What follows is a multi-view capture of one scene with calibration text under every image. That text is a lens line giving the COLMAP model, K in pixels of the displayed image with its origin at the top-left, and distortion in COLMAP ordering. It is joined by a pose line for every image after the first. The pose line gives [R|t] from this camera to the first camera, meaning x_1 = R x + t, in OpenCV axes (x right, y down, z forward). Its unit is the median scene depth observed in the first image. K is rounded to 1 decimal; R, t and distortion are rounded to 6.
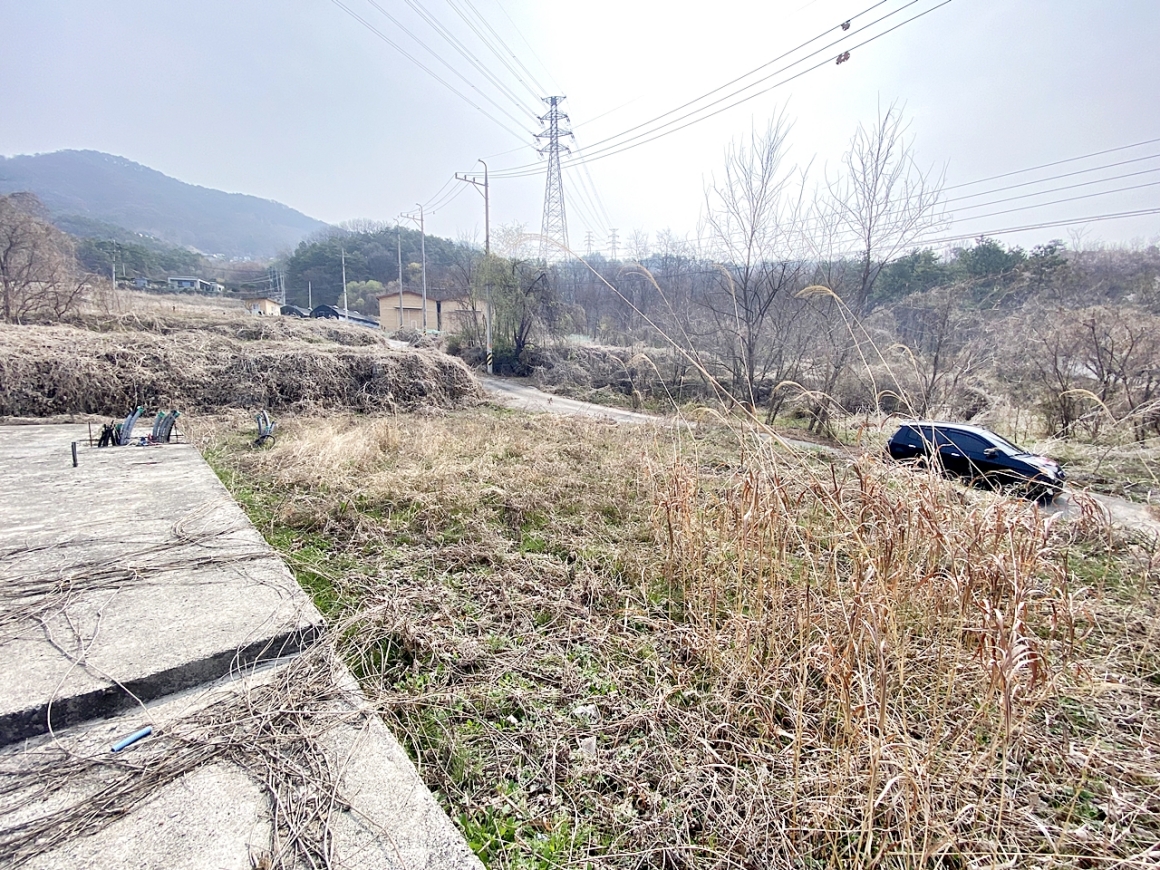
lens RADIAL K [[466.2, 0, 581.9], [0, 466.2, 434.6], [0, 0, 1]] dist [0.017836, -0.019876]
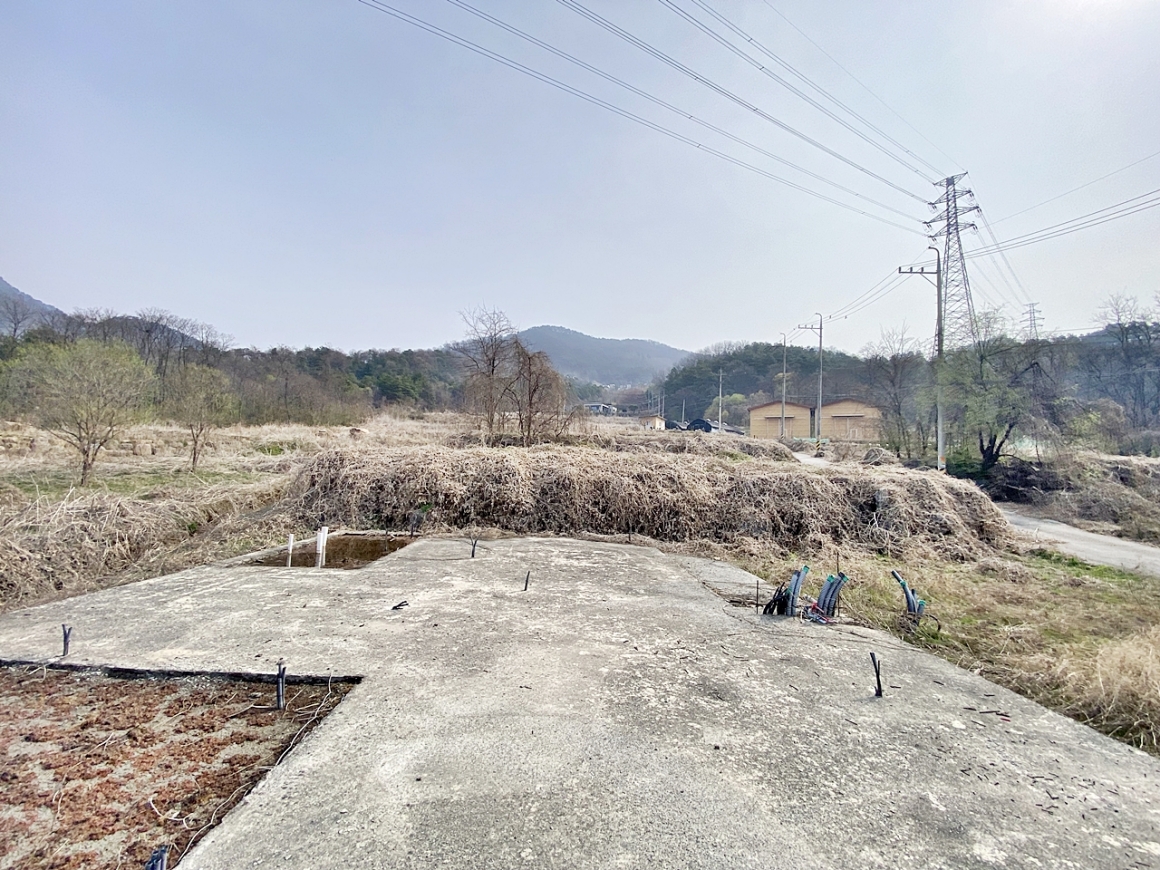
lens RADIAL K [[466.2, 0, 581.9], [0, 466.2, 434.6], [0, 0, 1]] dist [0.017836, -0.019876]
pose [[0.764906, -0.028914, -0.643493, -0.315091], [-0.116355, 0.976357, -0.182178, -0.037837], [0.633546, 0.214223, 0.743457, 0.058654]]
